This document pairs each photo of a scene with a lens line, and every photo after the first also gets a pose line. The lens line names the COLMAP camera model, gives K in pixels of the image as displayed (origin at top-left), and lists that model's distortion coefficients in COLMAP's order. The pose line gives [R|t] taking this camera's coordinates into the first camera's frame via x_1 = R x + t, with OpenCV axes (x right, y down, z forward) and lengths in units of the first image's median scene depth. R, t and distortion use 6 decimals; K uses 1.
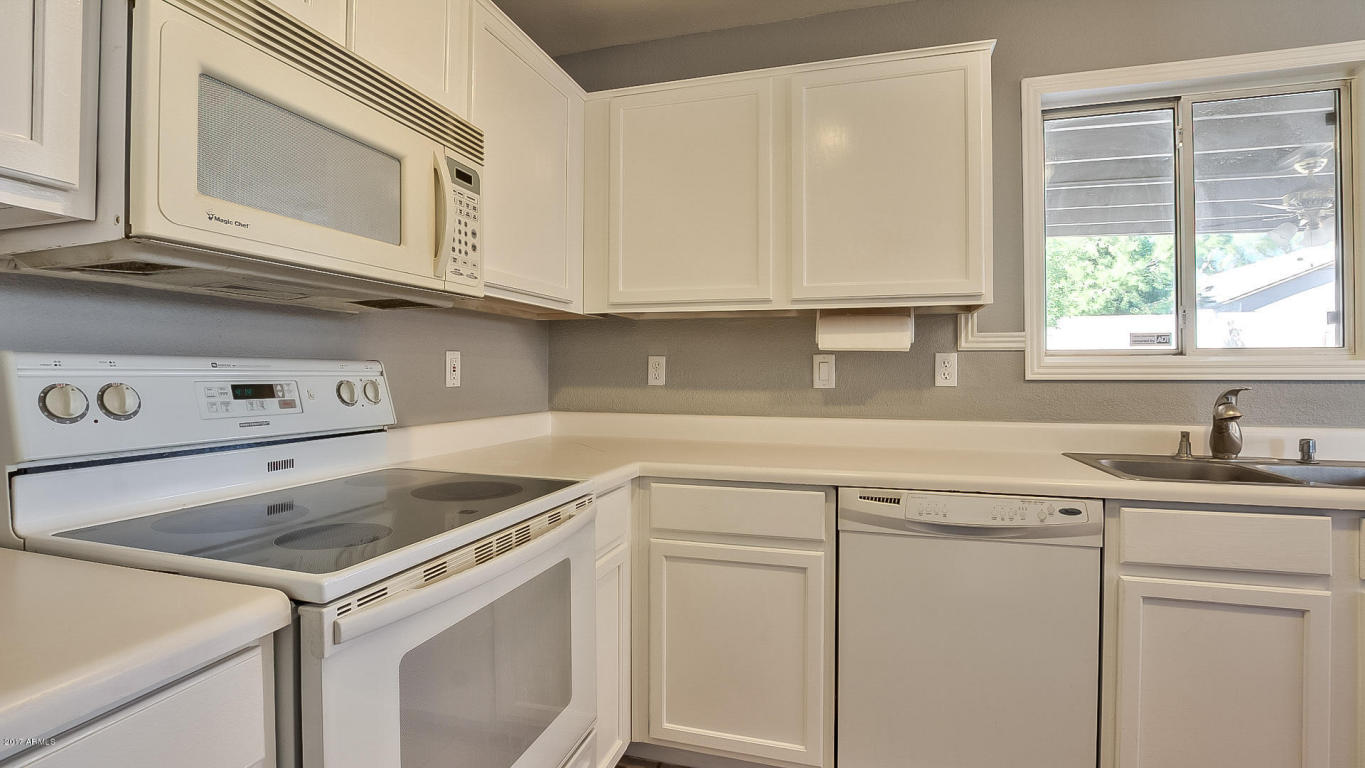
lens RADIAL K [[632.8, 0, 678.0], [0, 632.8, 368.4], [0, 0, 1]] dist [-0.026060, 0.000448]
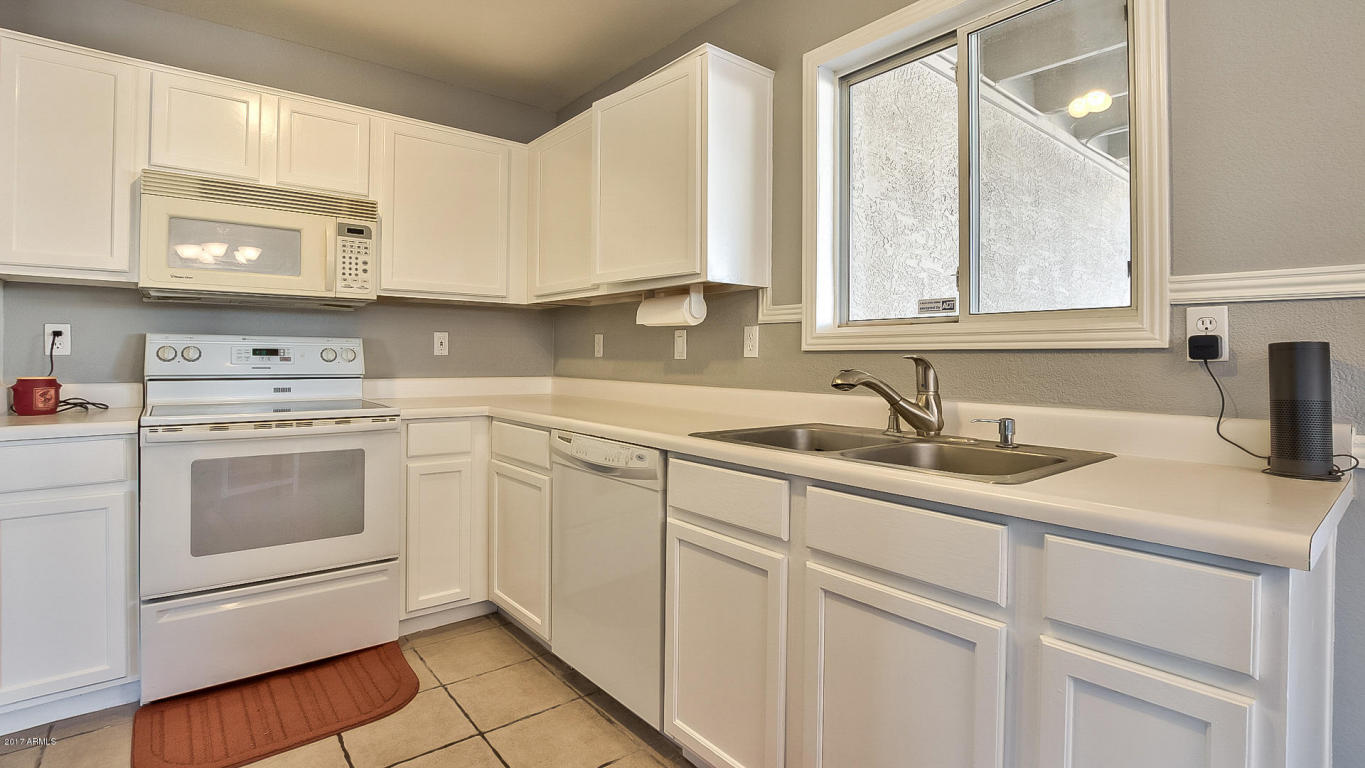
lens RADIAL K [[636.1, 0, 678.6], [0, 636.1, 351.5], [0, 0, 1]] dist [-0.034543, 0.000029]
pose [[0.830775, -0.000324, -0.556608, 1.085430], [-0.002403, 0.999988, -0.004168, 0.027633], [0.556603, 0.004800, 0.830765, 0.036533]]
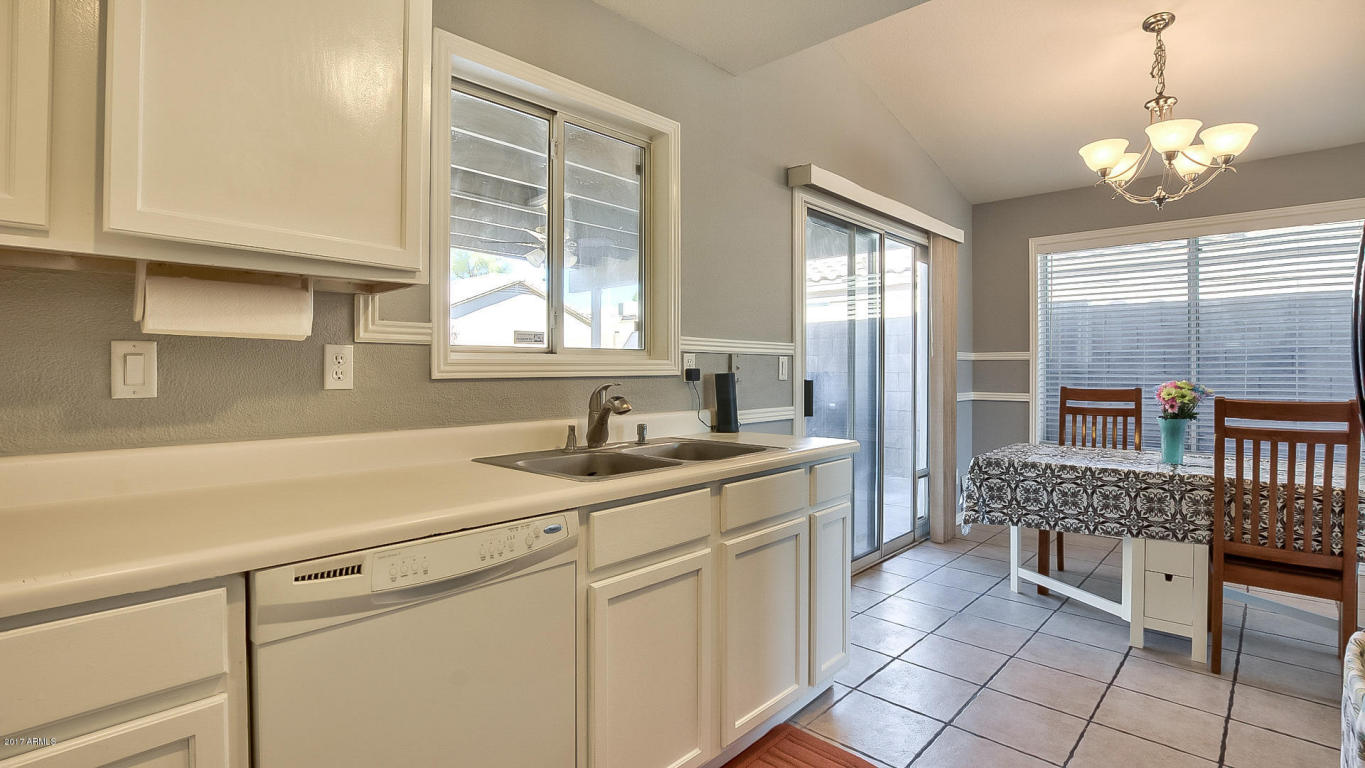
lens RADIAL K [[632.8, 0, 678.0], [0, 632.8, 368.4], [0, 0, 1]] dist [-0.026060, 0.000448]
pose [[0.445439, -0.001372, 0.895311, -0.074015], [-0.005550, 0.999975, 0.004294, -0.001989], [-0.895295, -0.006882, 0.445420, 0.358855]]
